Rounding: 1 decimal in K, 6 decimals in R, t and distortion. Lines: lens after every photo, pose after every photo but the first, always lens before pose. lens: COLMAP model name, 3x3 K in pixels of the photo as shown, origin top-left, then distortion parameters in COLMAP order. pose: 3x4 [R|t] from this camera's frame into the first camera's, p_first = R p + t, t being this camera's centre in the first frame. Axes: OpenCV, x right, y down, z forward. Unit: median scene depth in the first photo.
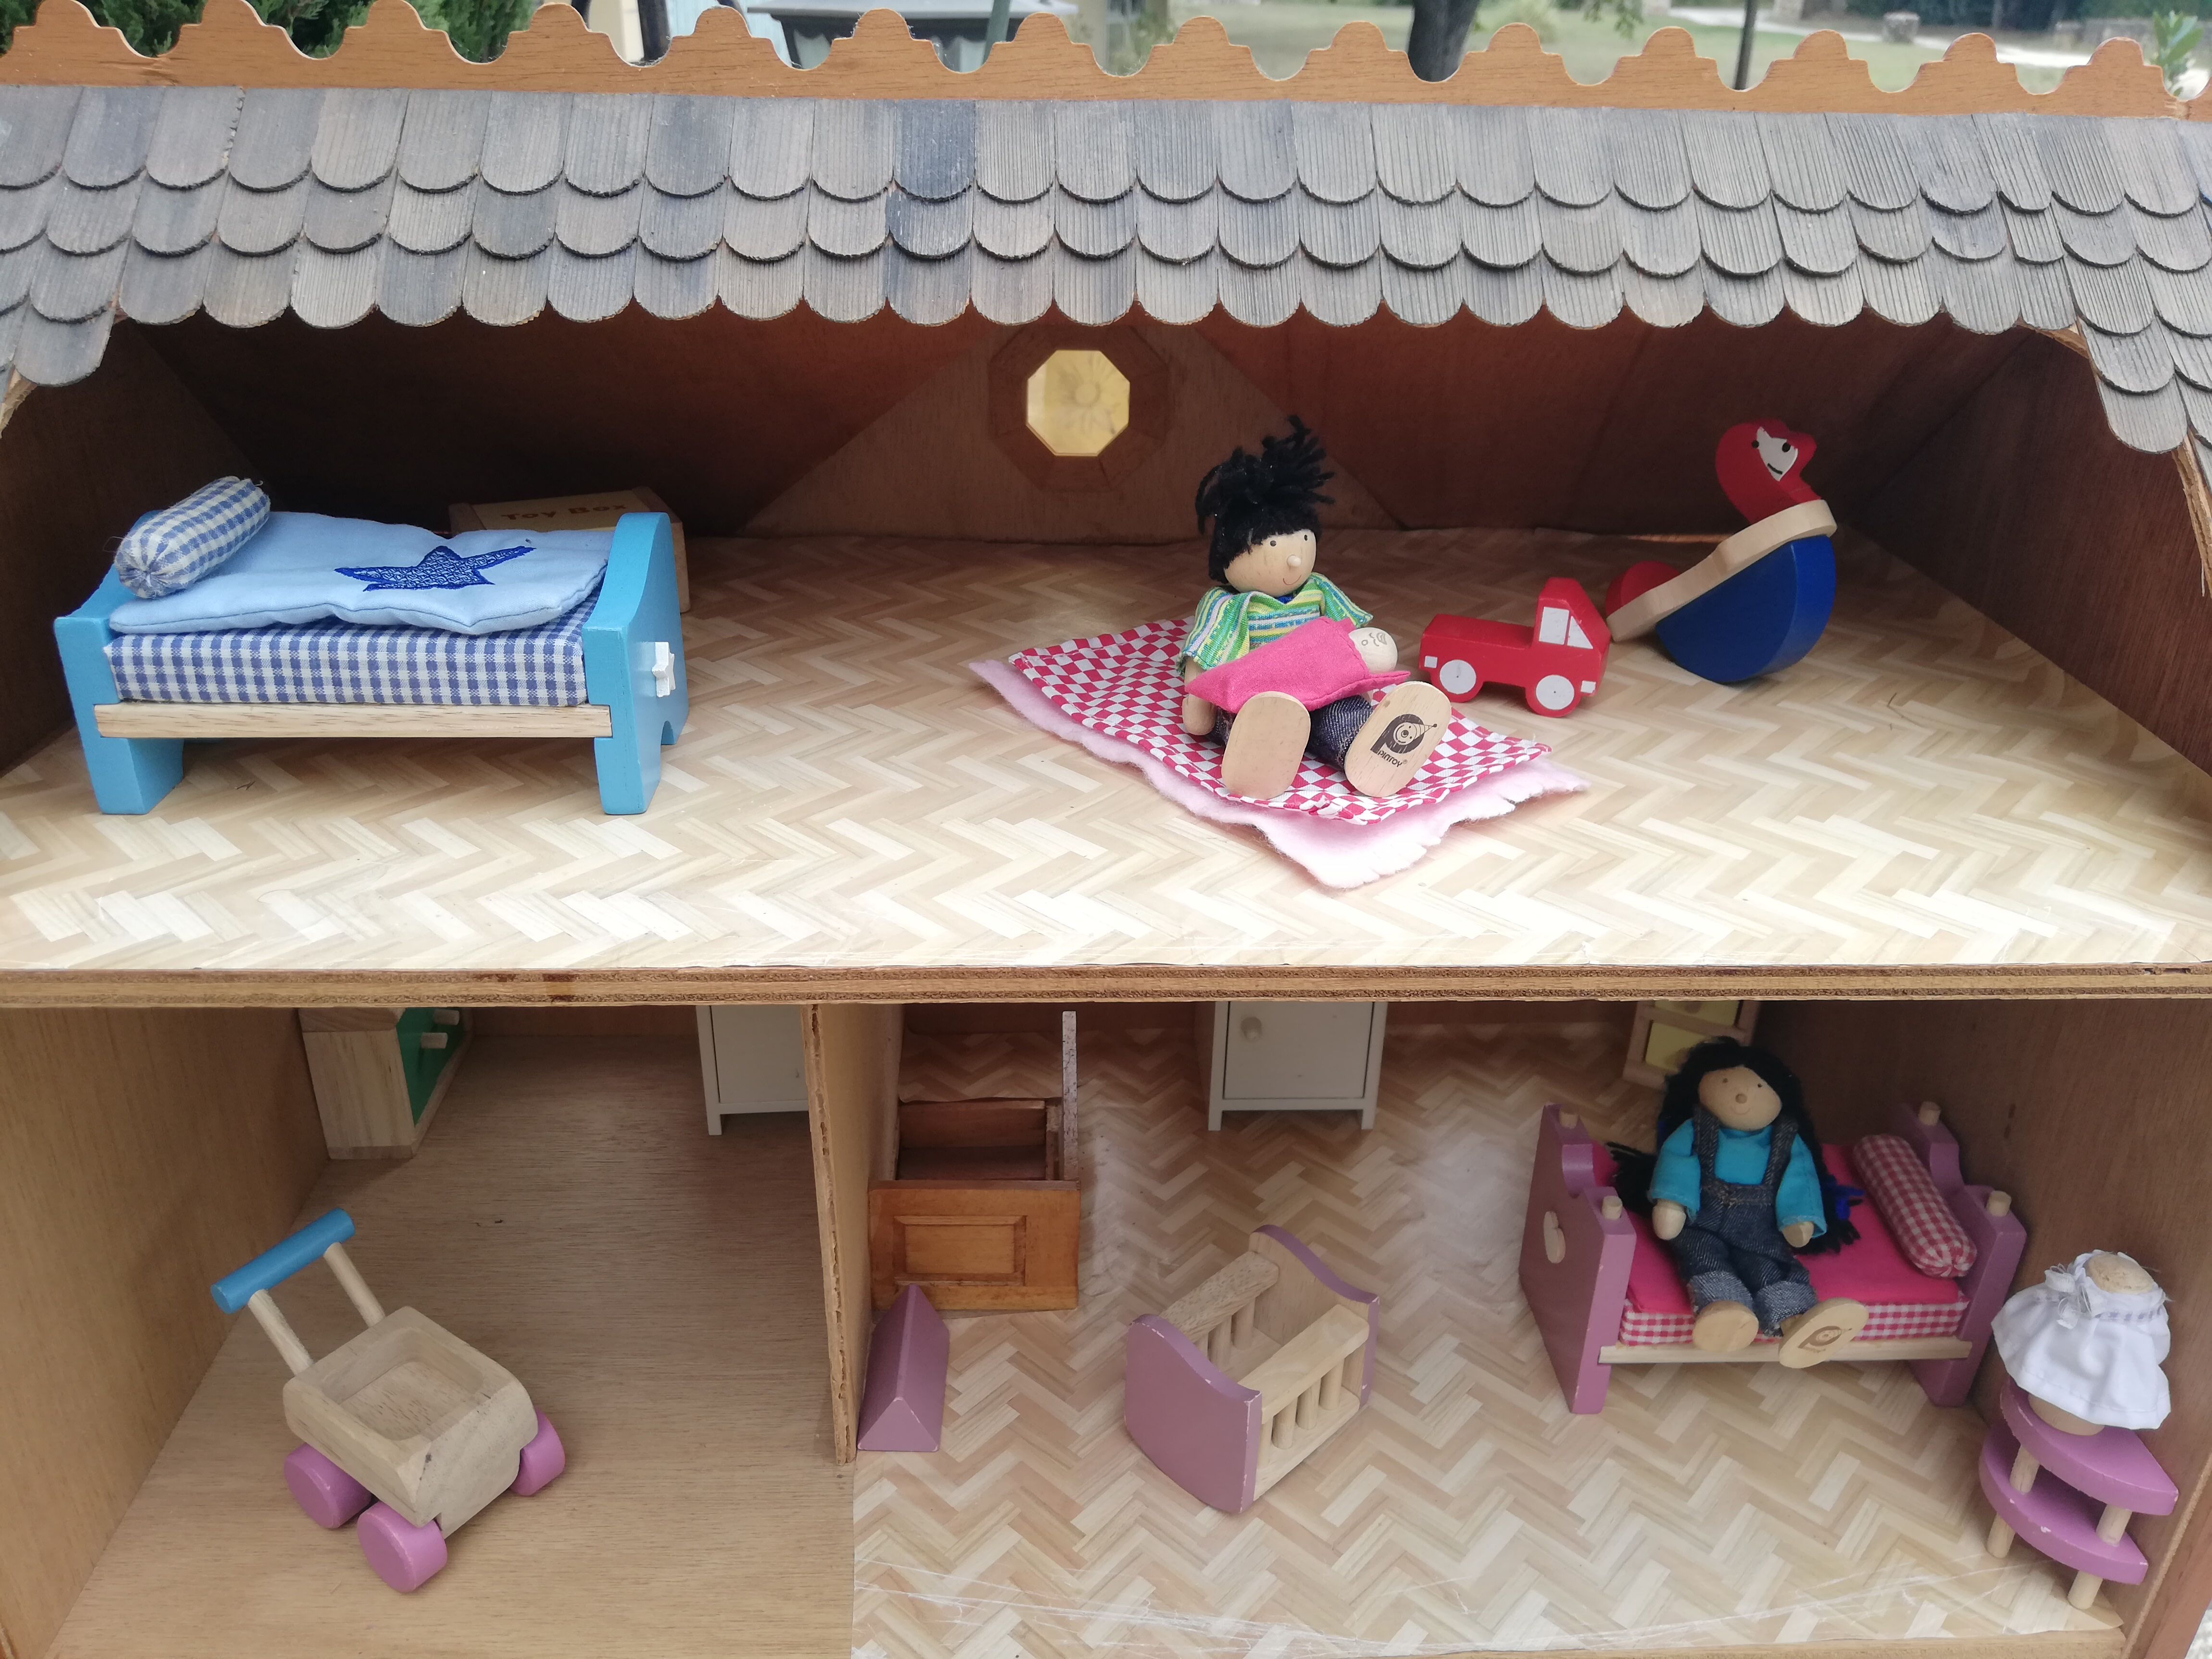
lens RADIAL K [[1706.7, 0, 1098.2], [0, 1706.7, 843.1], [0, 0, 1]] dist [0.065353, -0.115767]
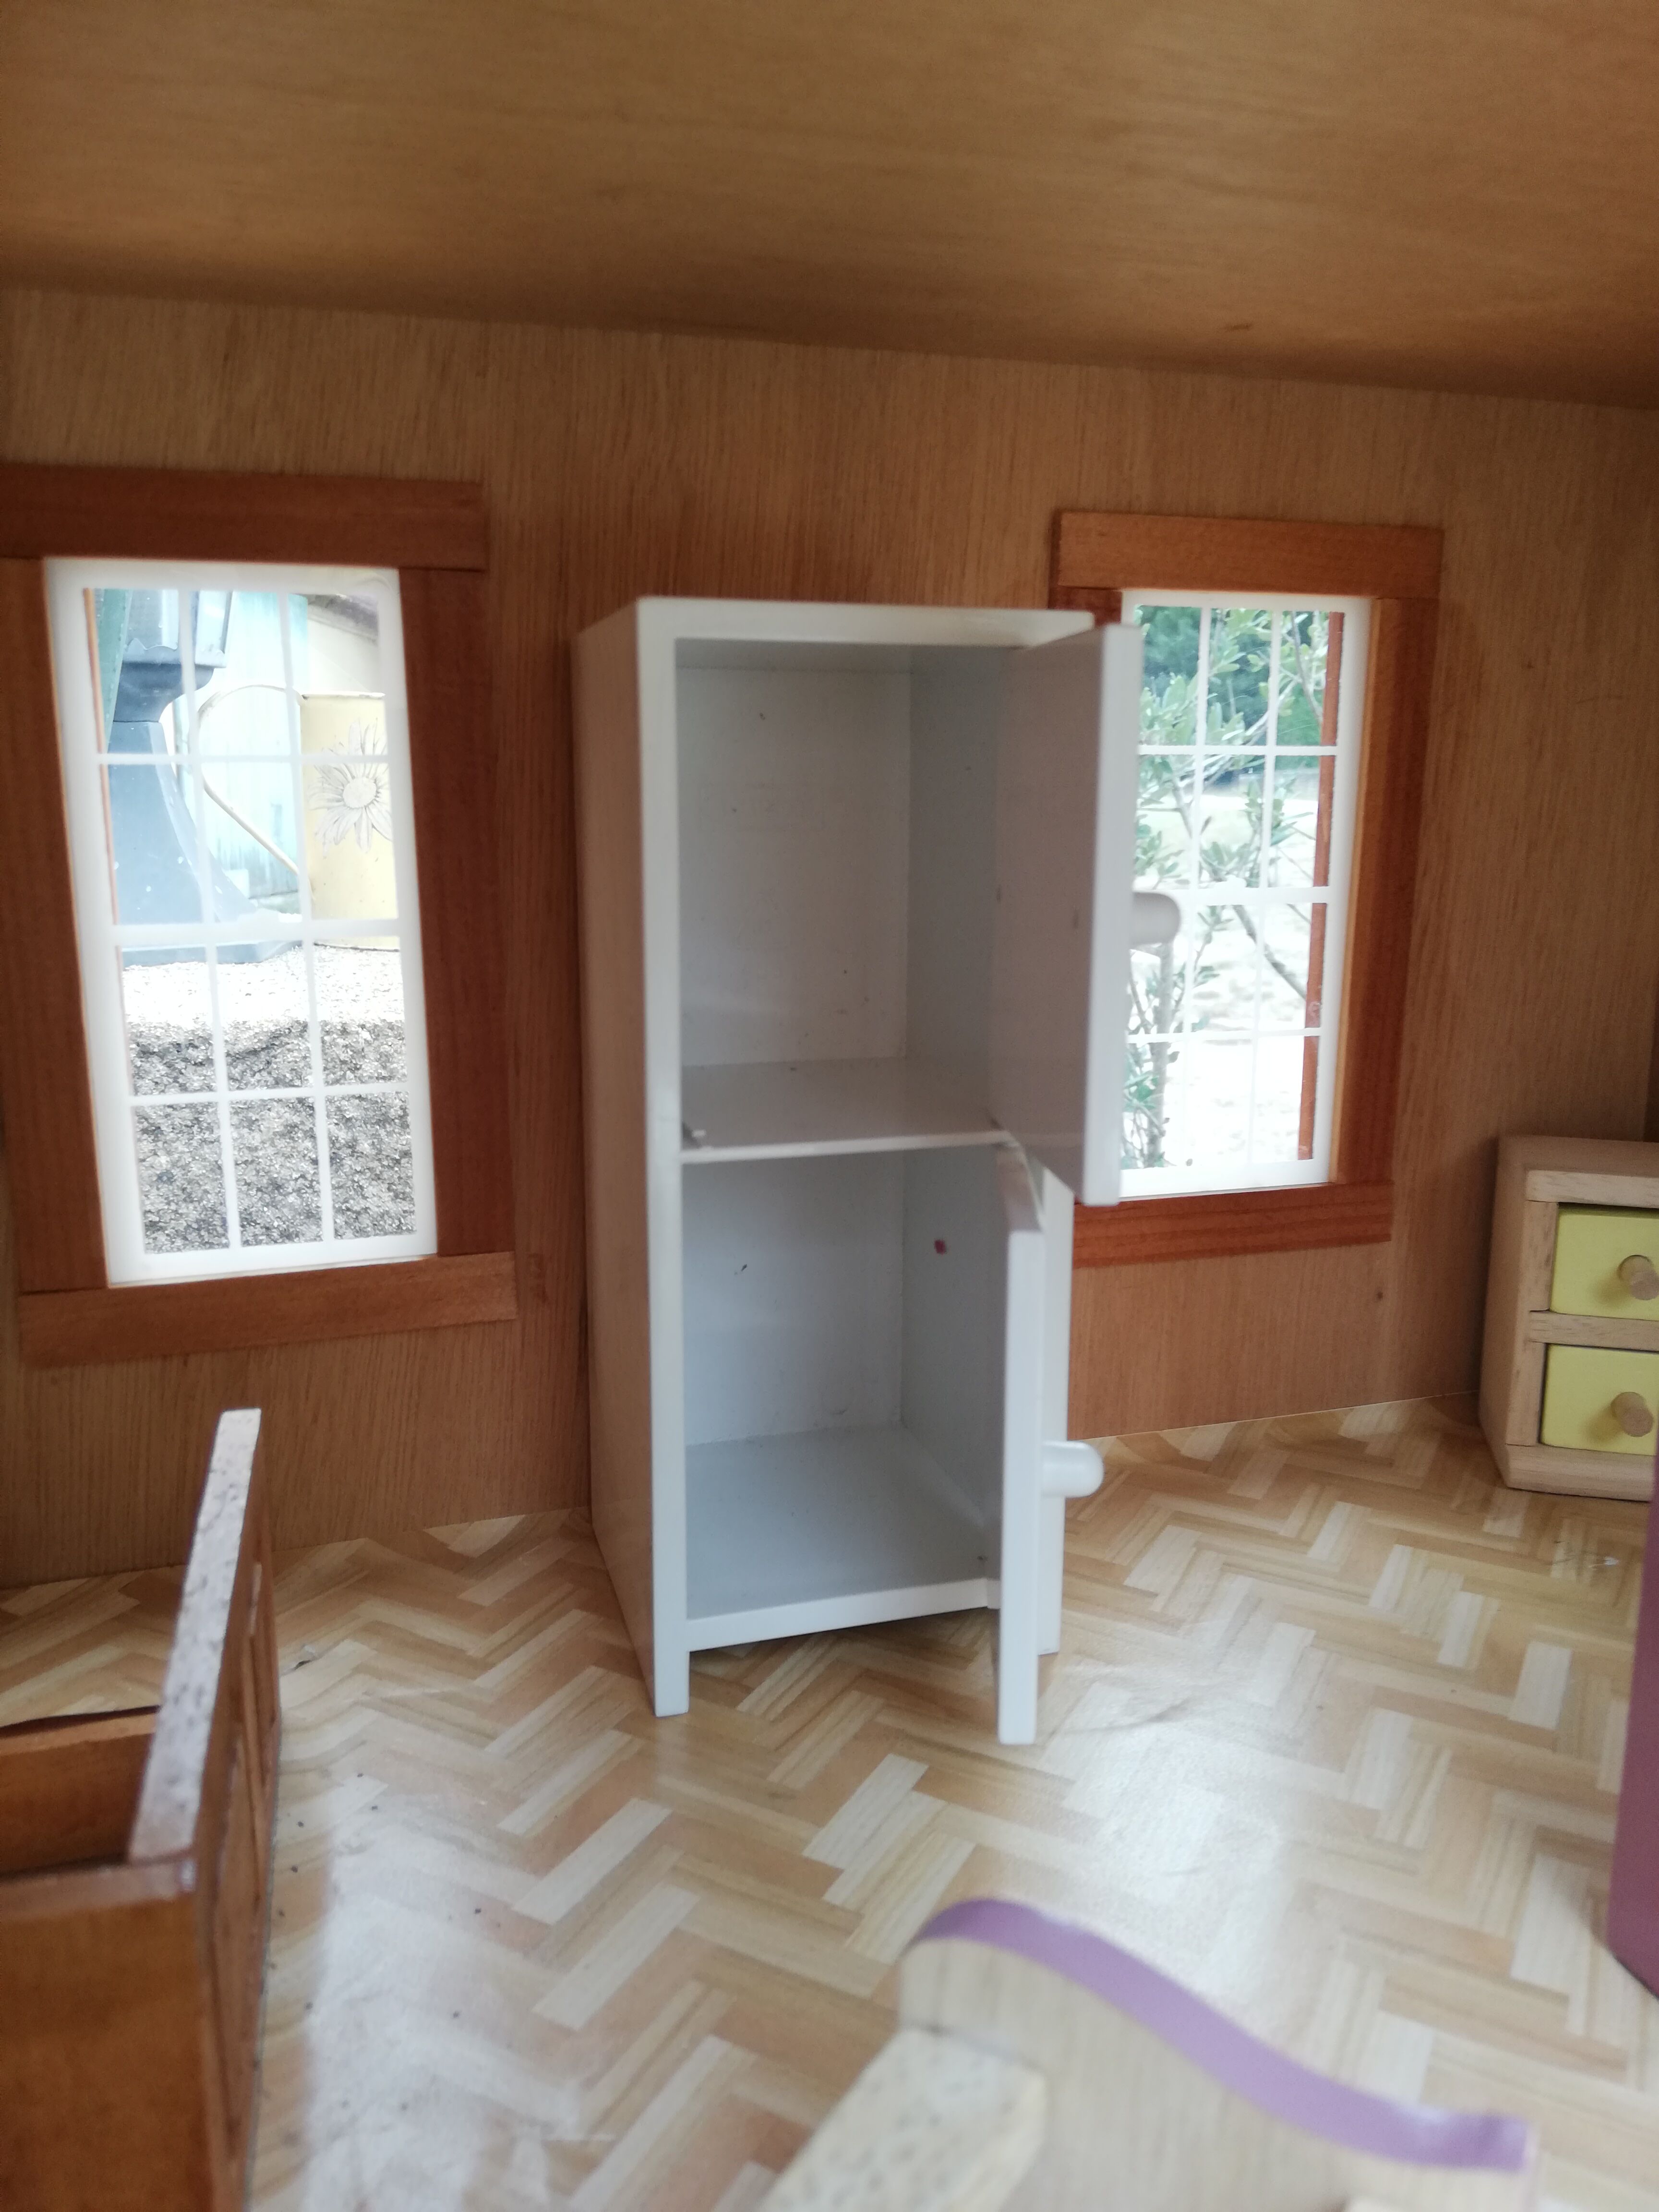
lens RADIAL K [[1706.7, 0, 846.1], [0, 1706.7, 1090.2], [0, 0, 1]] dist [0.065353, -0.115767]
pose [[0.969711, -0.069838, 0.234059, 0.033927], [0.130884, 0.957637, -0.256516, 0.181633], [-0.206229, 0.279381, 0.937772, 0.775639]]
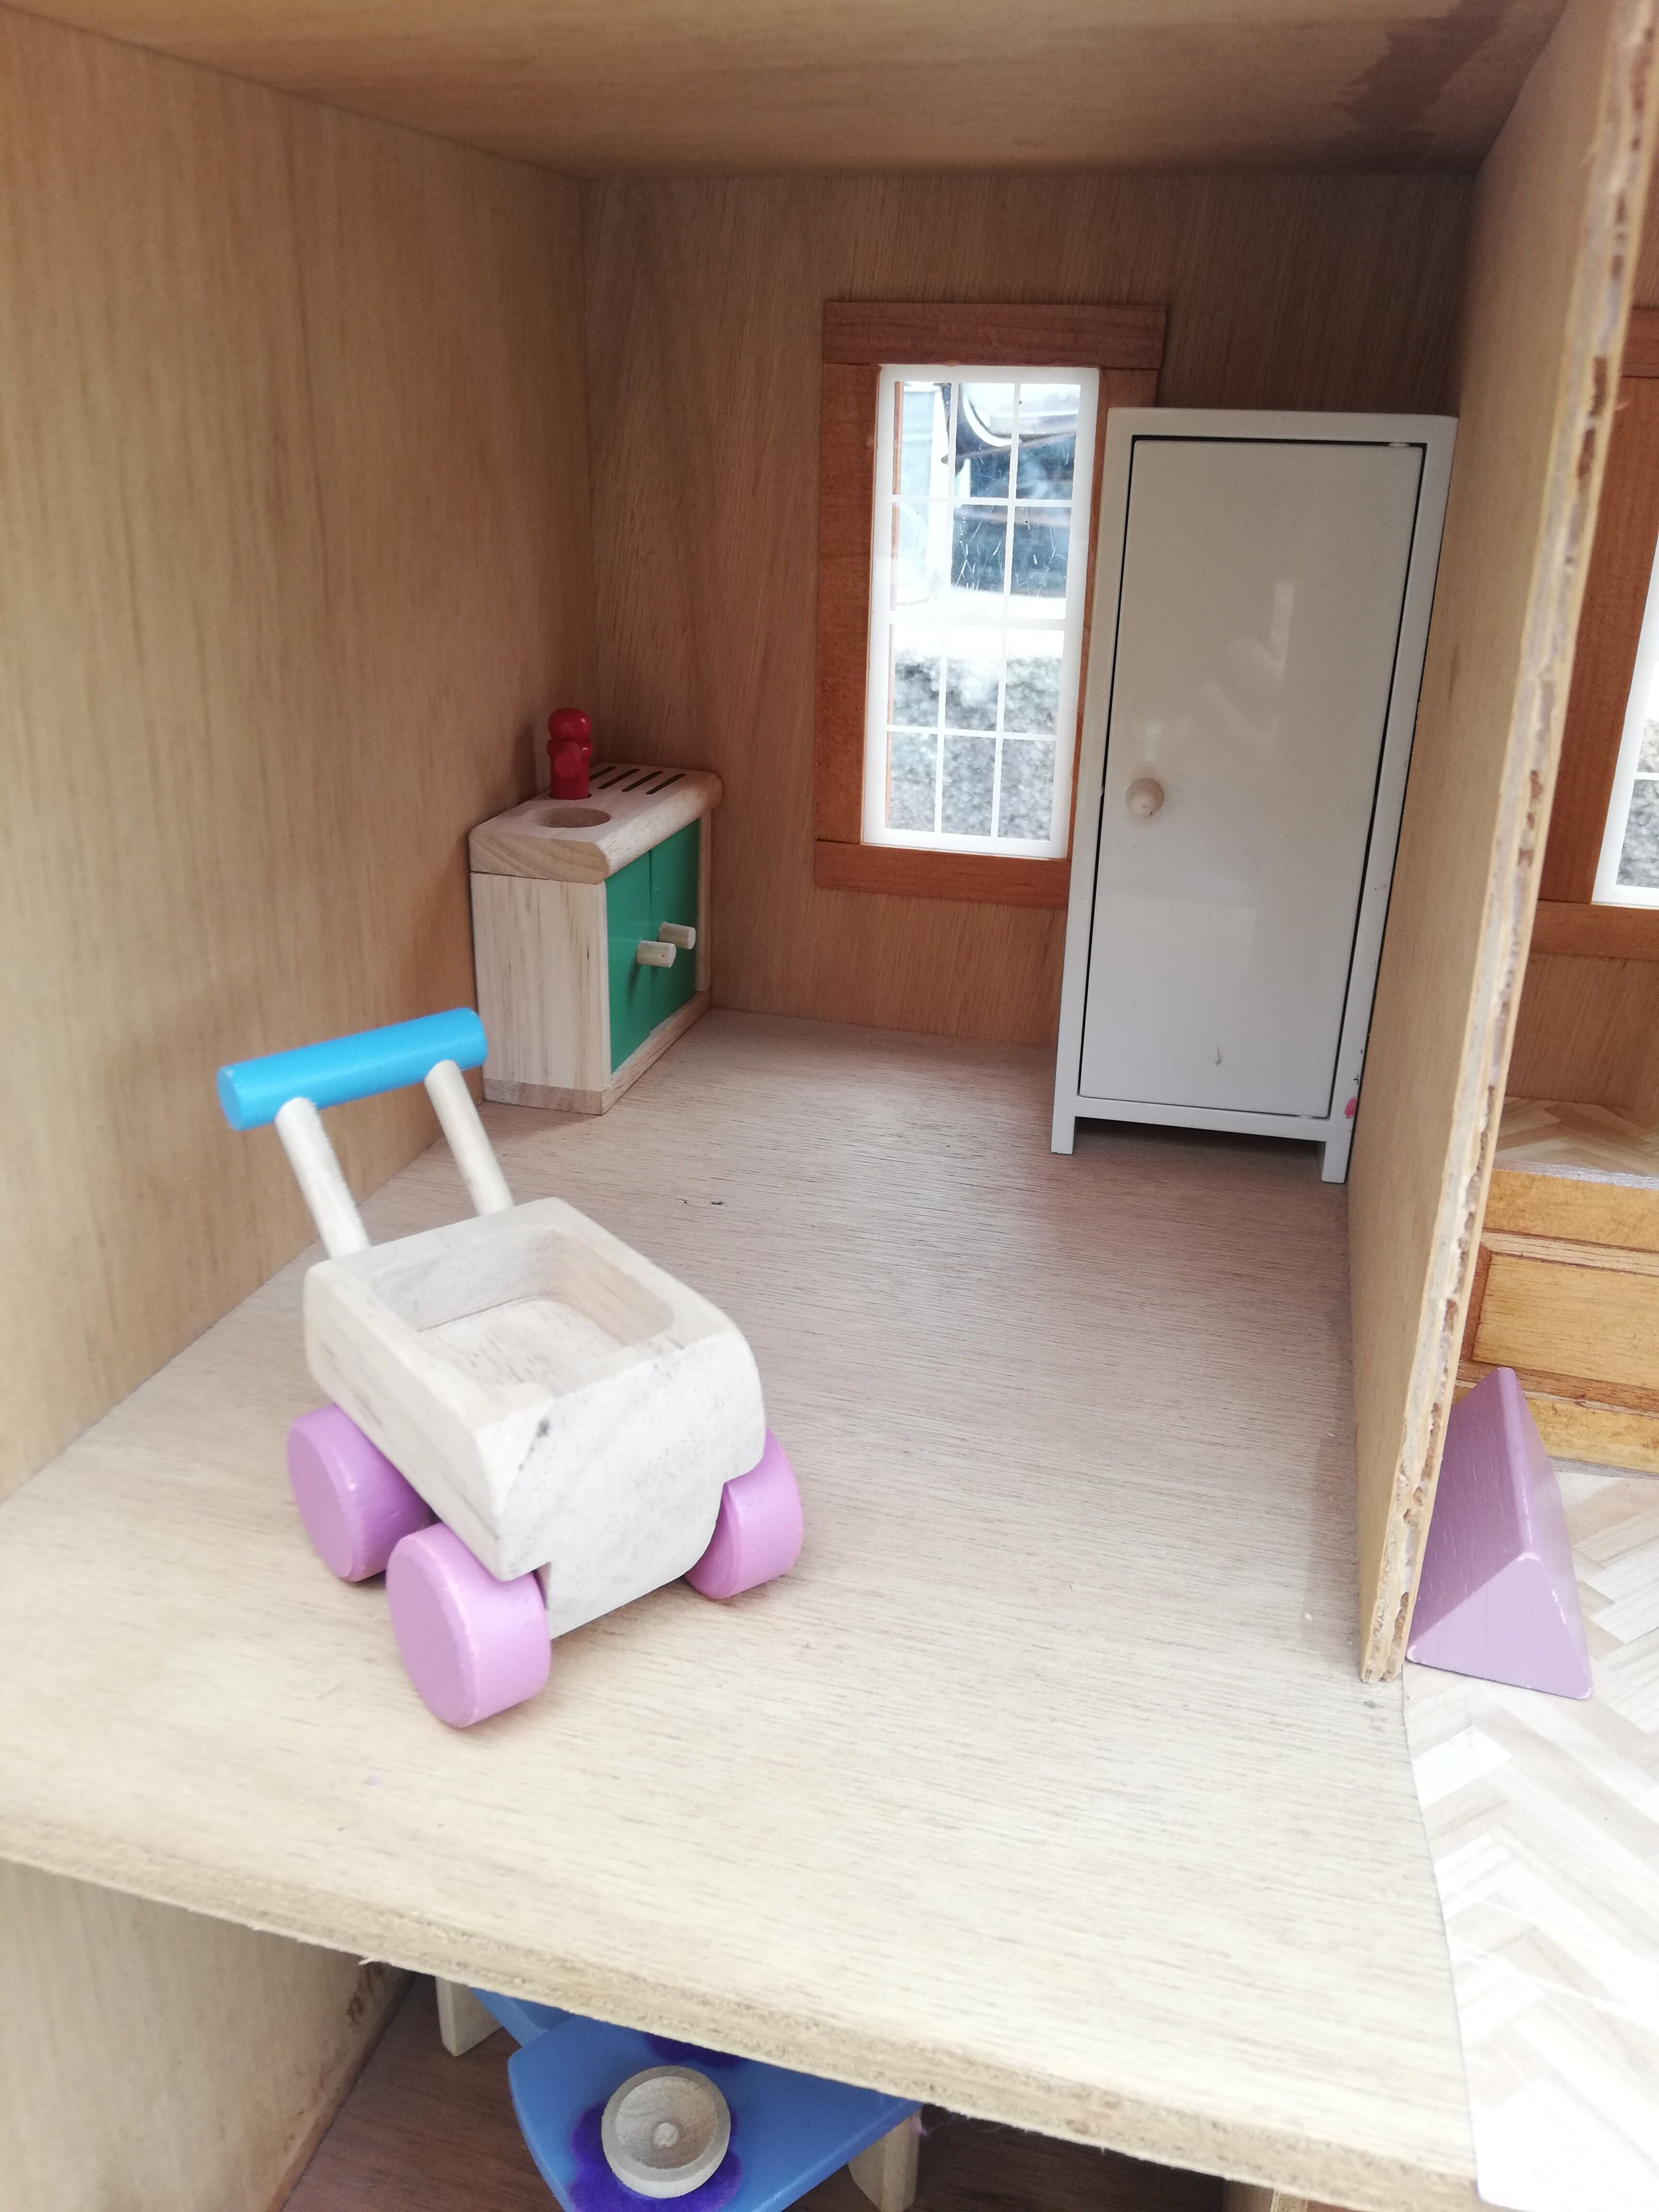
lens RADIAL K [[1706.7, 0, 826.1], [0, 1706.7, 1103.6], [0, 0, 1]] dist [0.065353, -0.115767]
pose [[0.955102, 0.113311, -0.273752, -0.179933], [-0.134919, 0.988954, -0.061379, 0.258177], [0.263773, 0.095557, 0.959840, 0.511311]]
